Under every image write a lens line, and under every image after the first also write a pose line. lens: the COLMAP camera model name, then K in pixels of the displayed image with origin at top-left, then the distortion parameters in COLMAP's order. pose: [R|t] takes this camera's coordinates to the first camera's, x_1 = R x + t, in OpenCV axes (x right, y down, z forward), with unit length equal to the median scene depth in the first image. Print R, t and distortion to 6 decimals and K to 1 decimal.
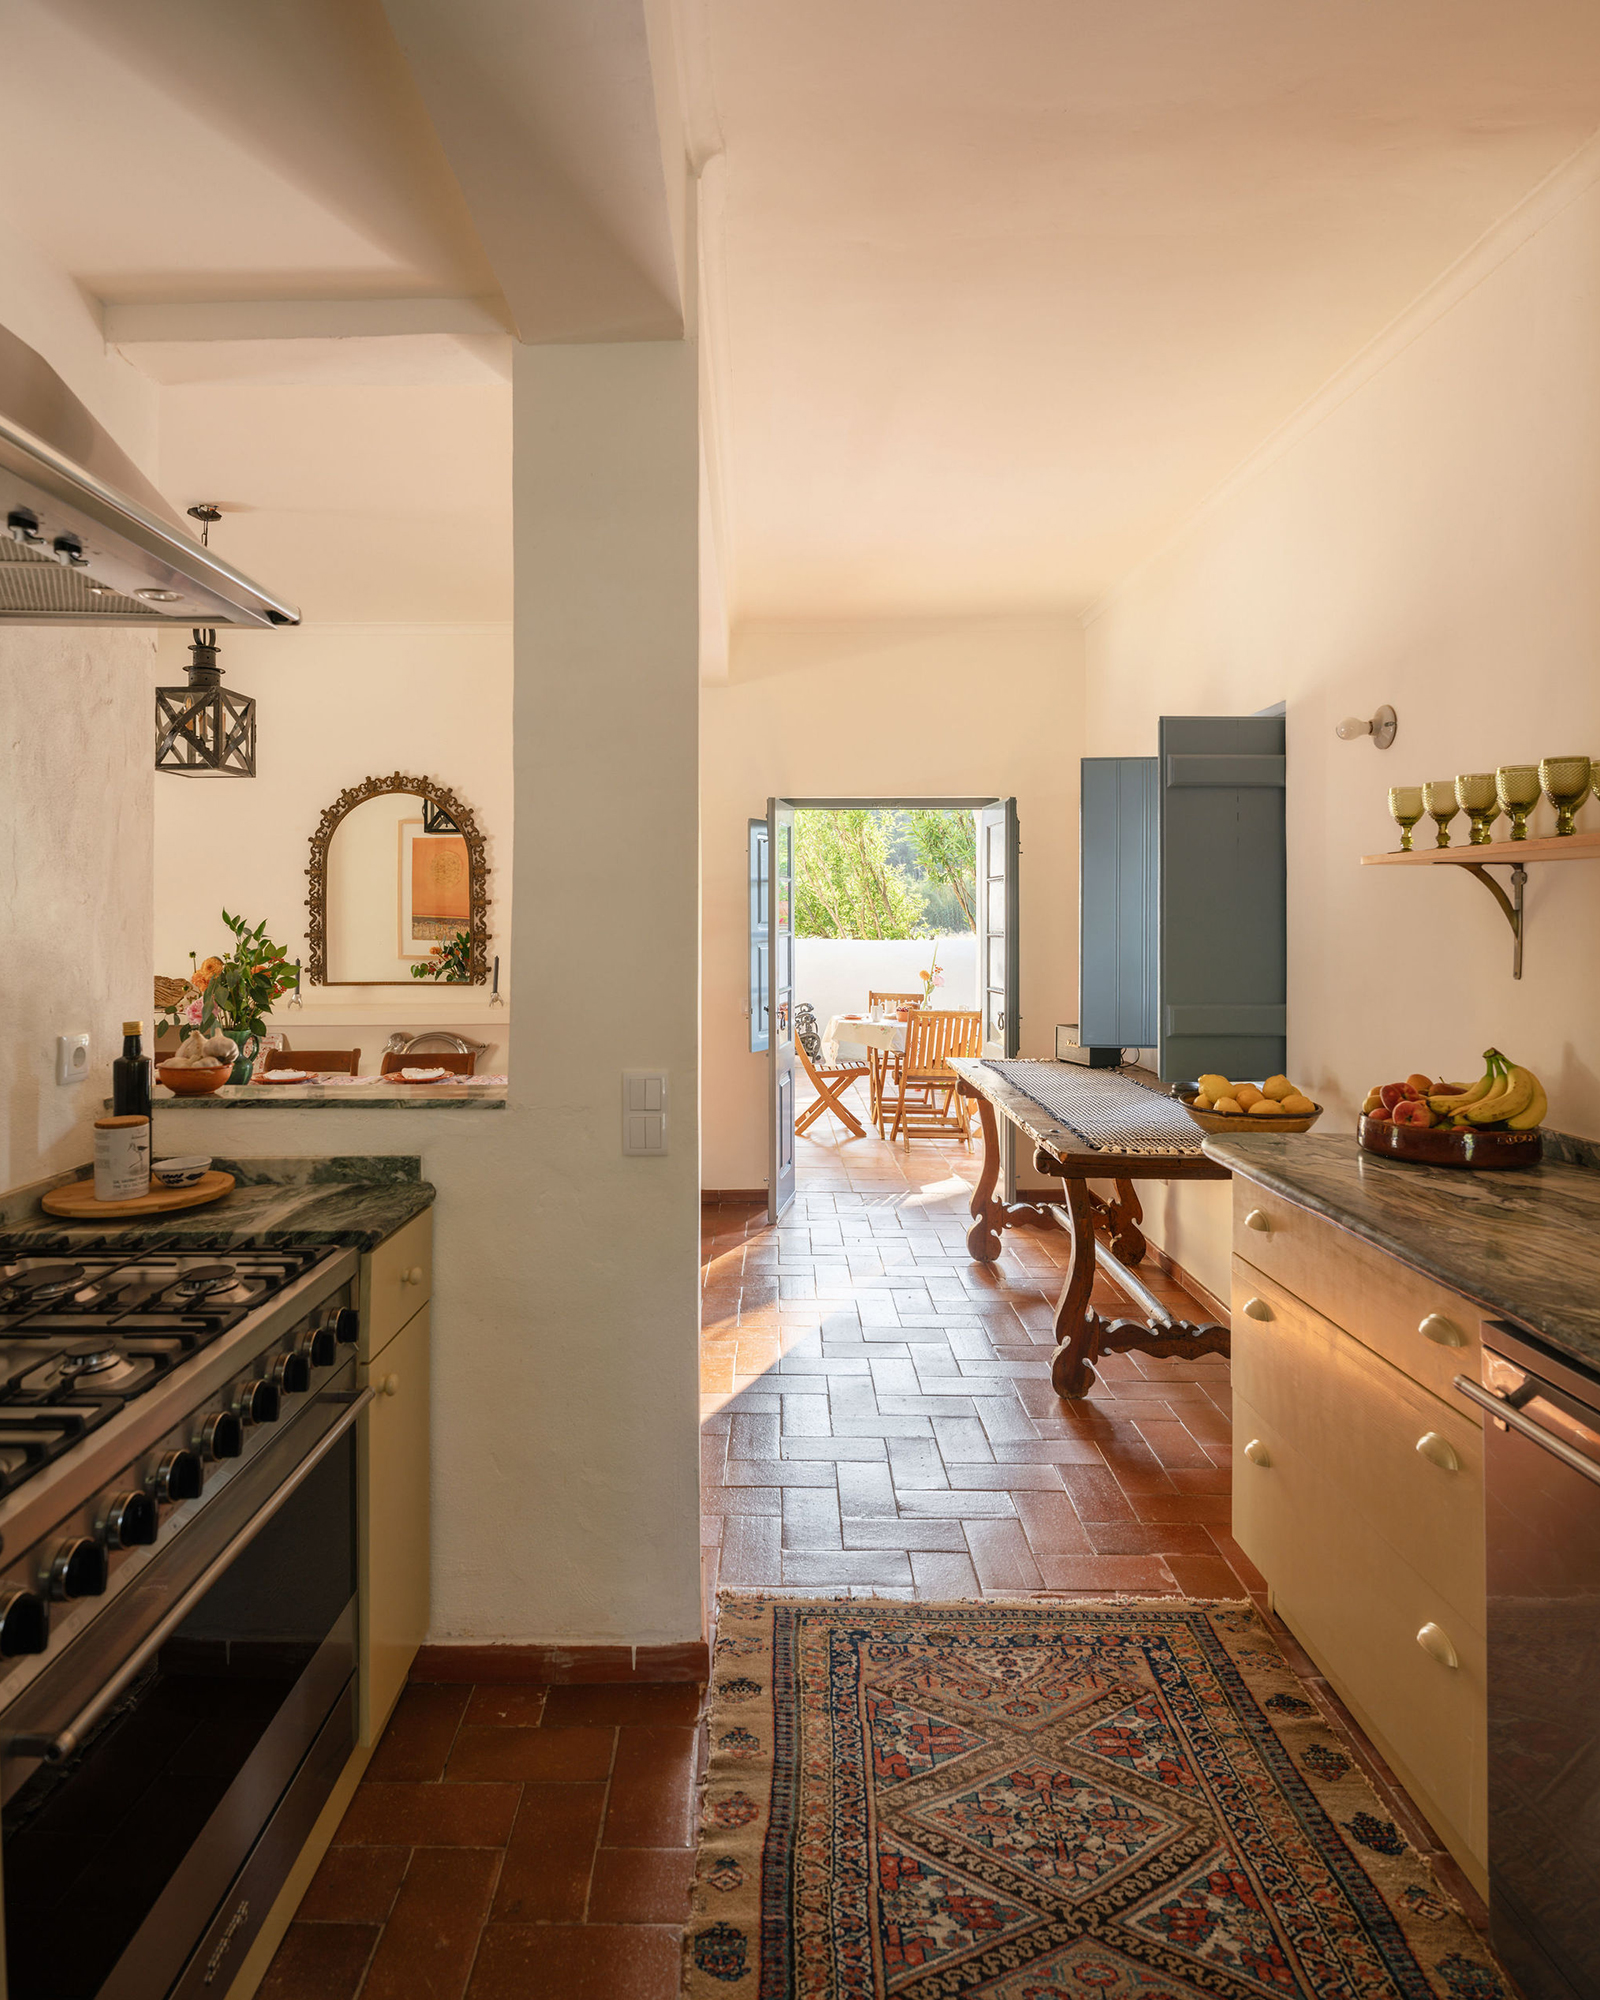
lens RADIAL K [[1657.6, 0, 755.8], [0, 1657.6, 996.7], [0, 0, 1]] dist [-0.004064, -0.000413]
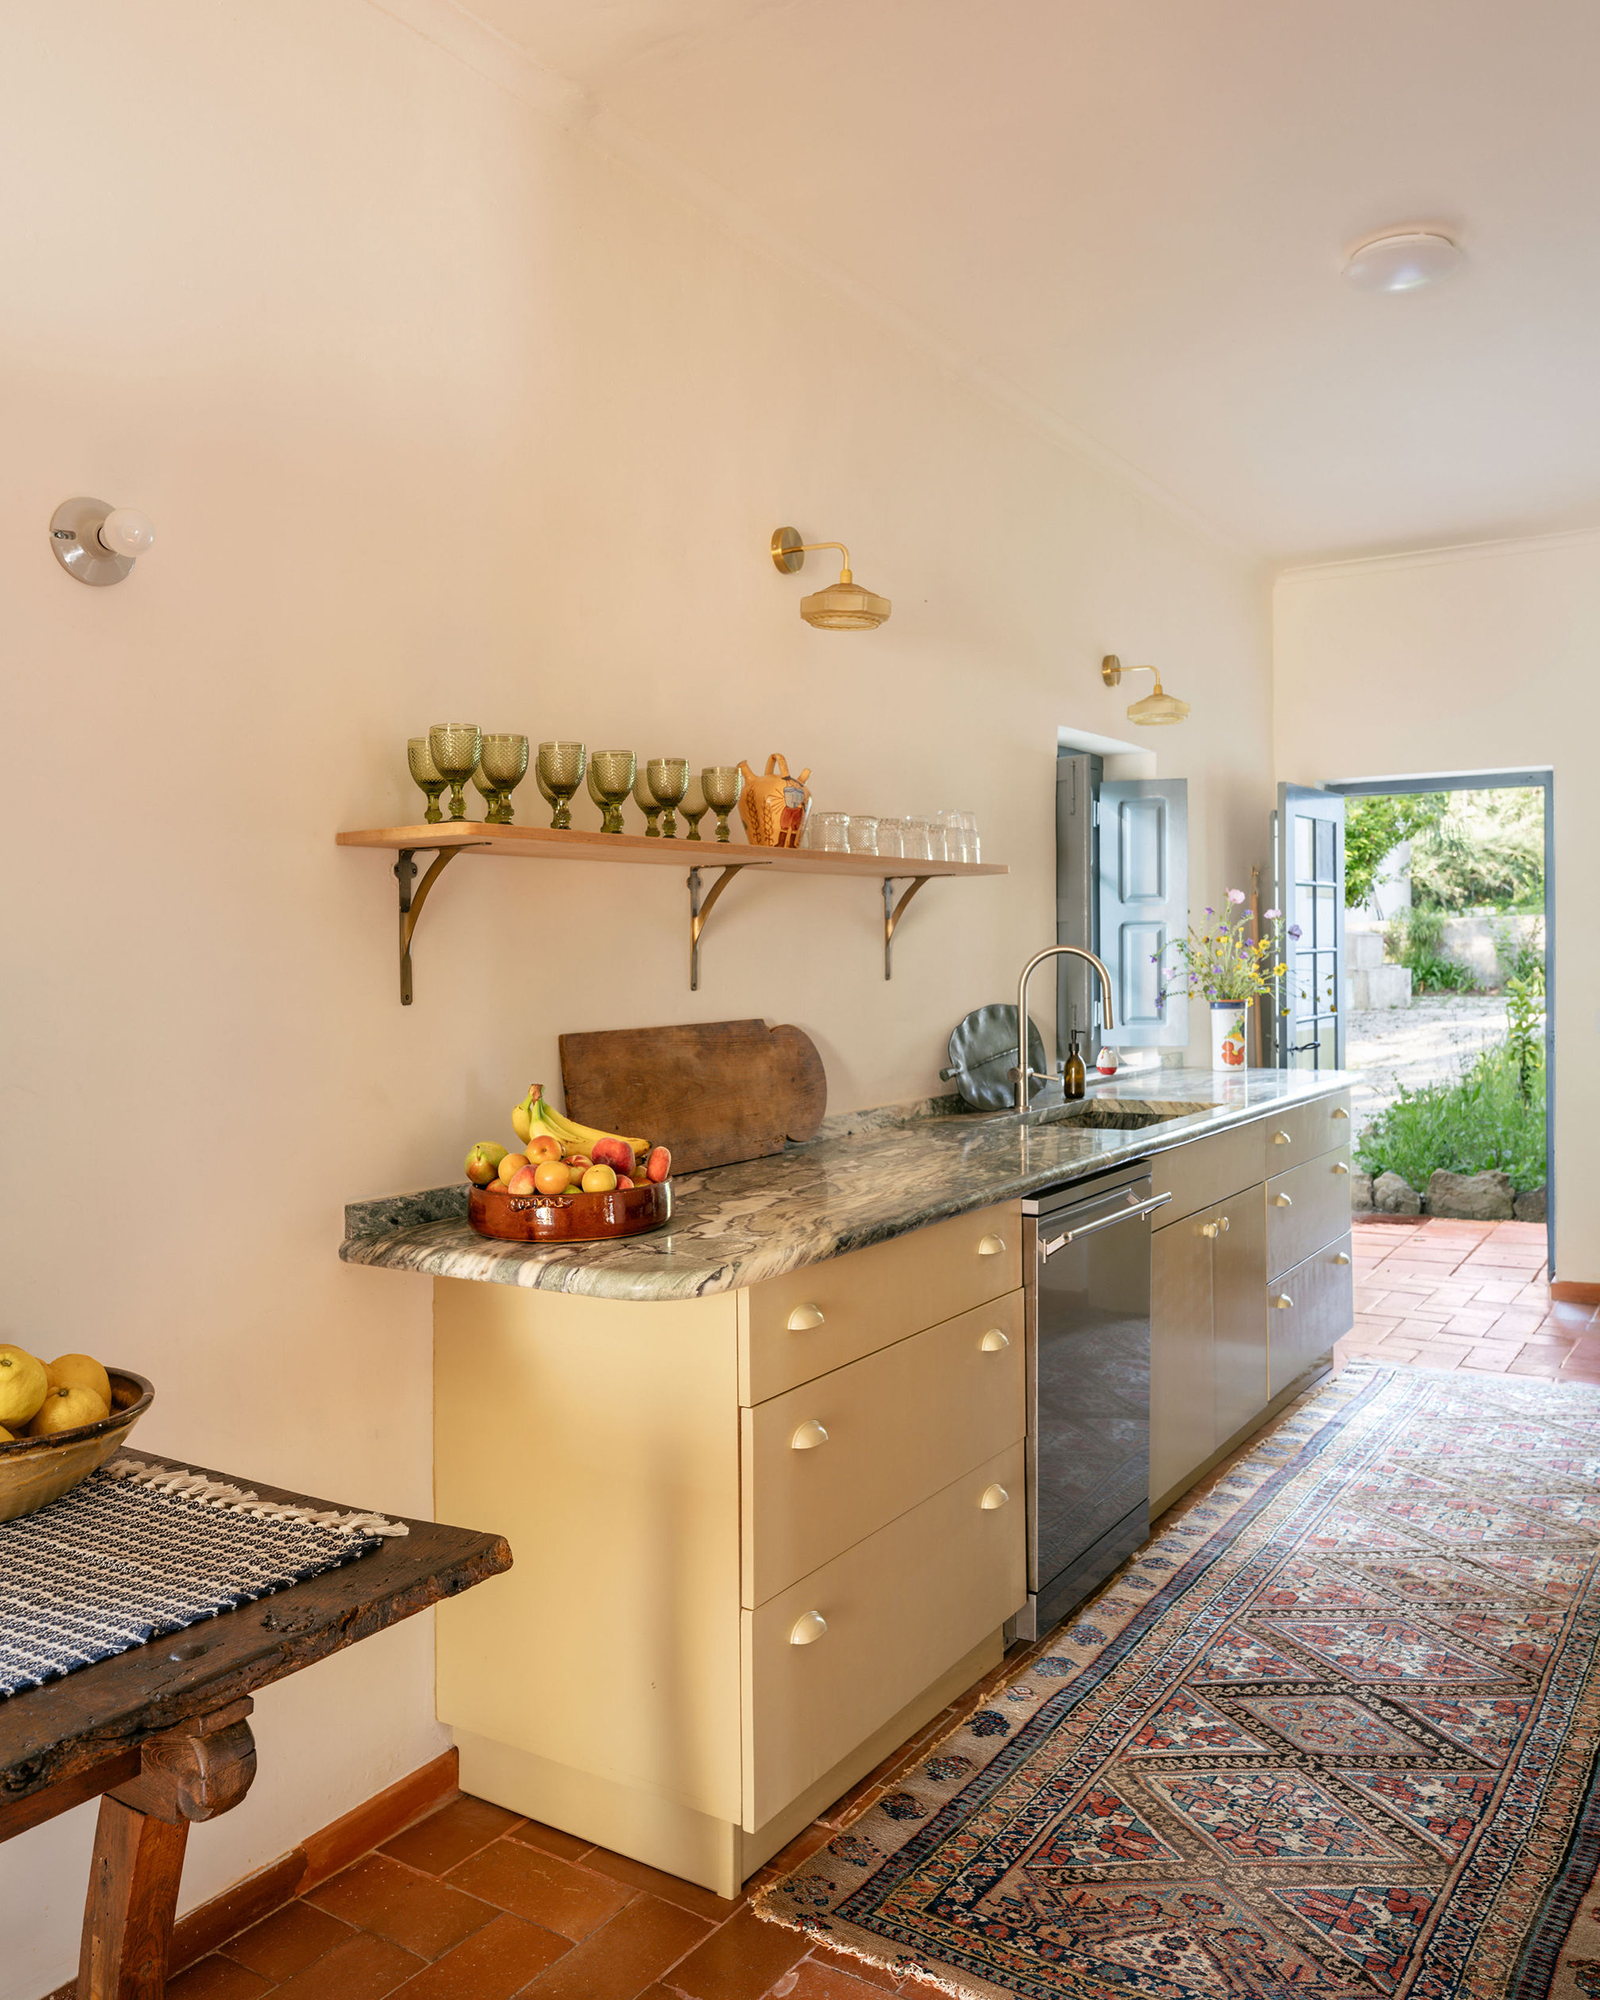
lens RADIAL K [[1657.6, 0, 755.8], [0, 1657.6, 996.7], [0, 0, 1]] dist [-0.004064, -0.000413]
pose [[-0.848242, -0.003819, 0.529595, -0.080309], [0.045728, 0.995711, 0.080422, -0.079324], [-0.527631, 0.092435, -0.844430, 1.830131]]
